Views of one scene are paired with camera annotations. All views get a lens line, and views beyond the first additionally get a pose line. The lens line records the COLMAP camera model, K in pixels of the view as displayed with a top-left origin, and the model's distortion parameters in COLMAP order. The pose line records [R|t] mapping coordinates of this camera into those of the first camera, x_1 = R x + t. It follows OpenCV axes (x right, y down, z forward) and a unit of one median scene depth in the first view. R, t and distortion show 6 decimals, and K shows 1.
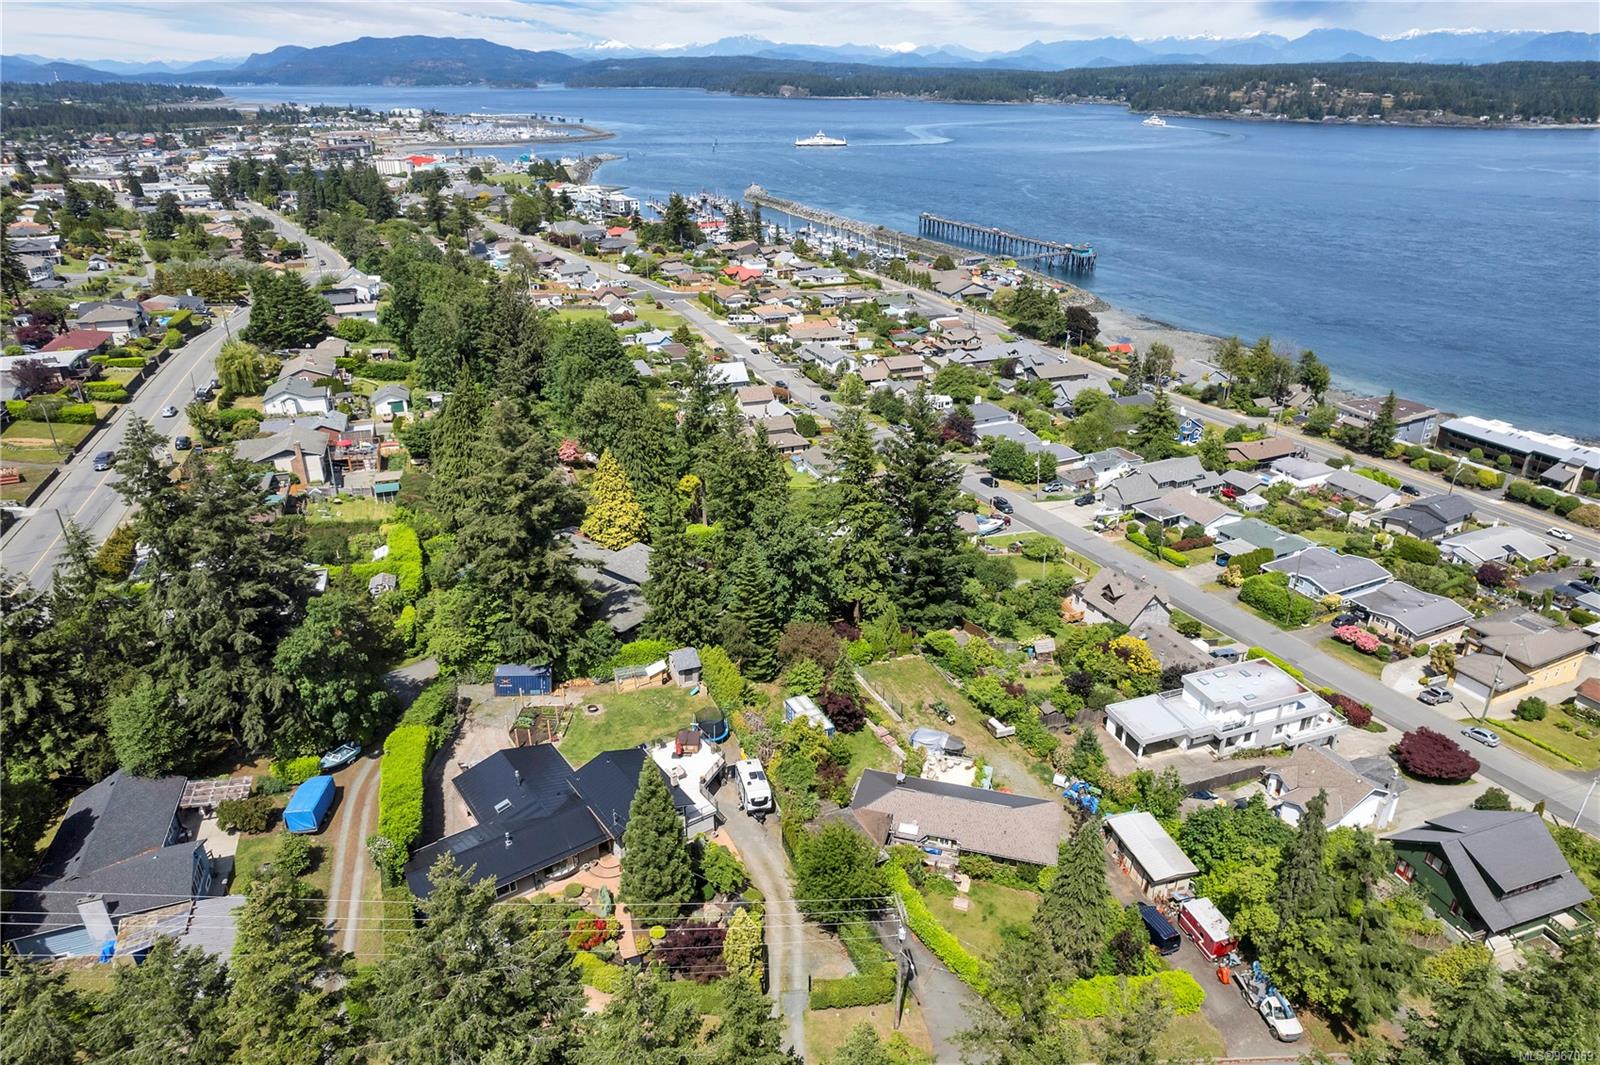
lens RADIAL K [[1017.8, 0, 805.8], [0, 1017.8, 536.4], [0, 0, 1]] dist [-0.077979, 0.066418]
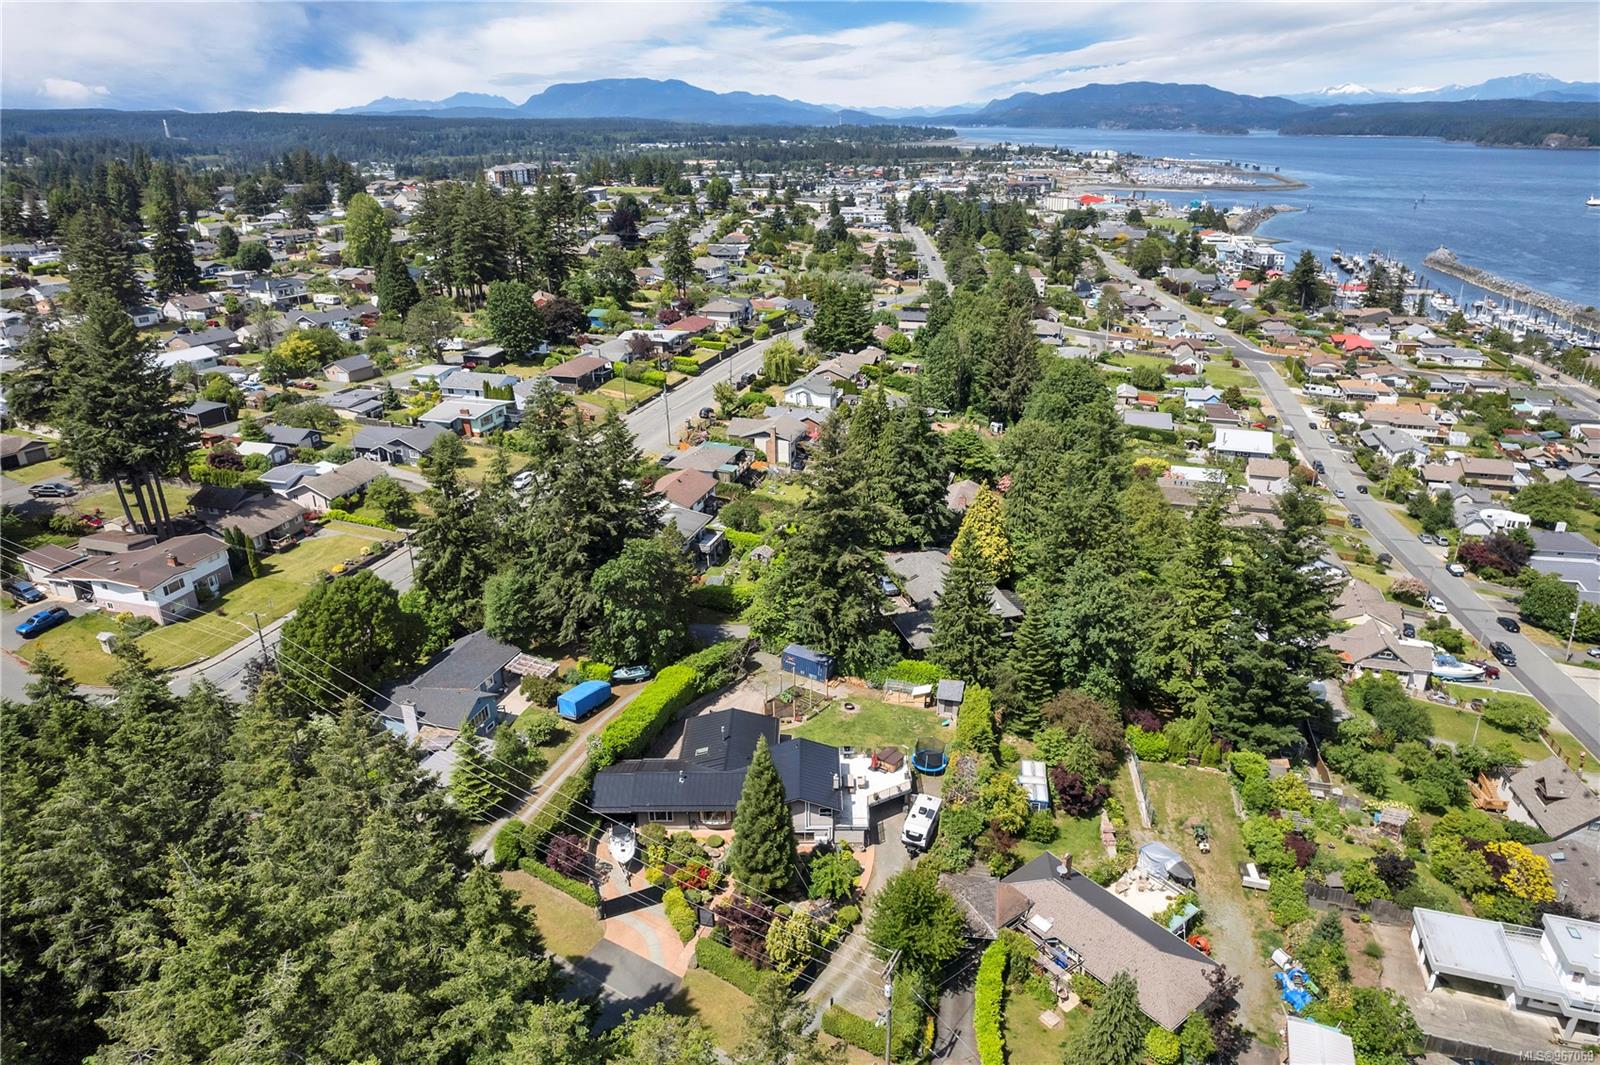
lens RADIAL K [[1017.8, 0, 805.8], [0, 1017.8, 536.4], [0, 0, 1]] dist [-0.077979, 0.066418]
pose [[0.807688, 0.218919, -0.547462, 0.161643], [-0.239598, 0.970259, 0.034500, -0.016090], [0.538733, 0.103305, 0.836119, 0.034189]]
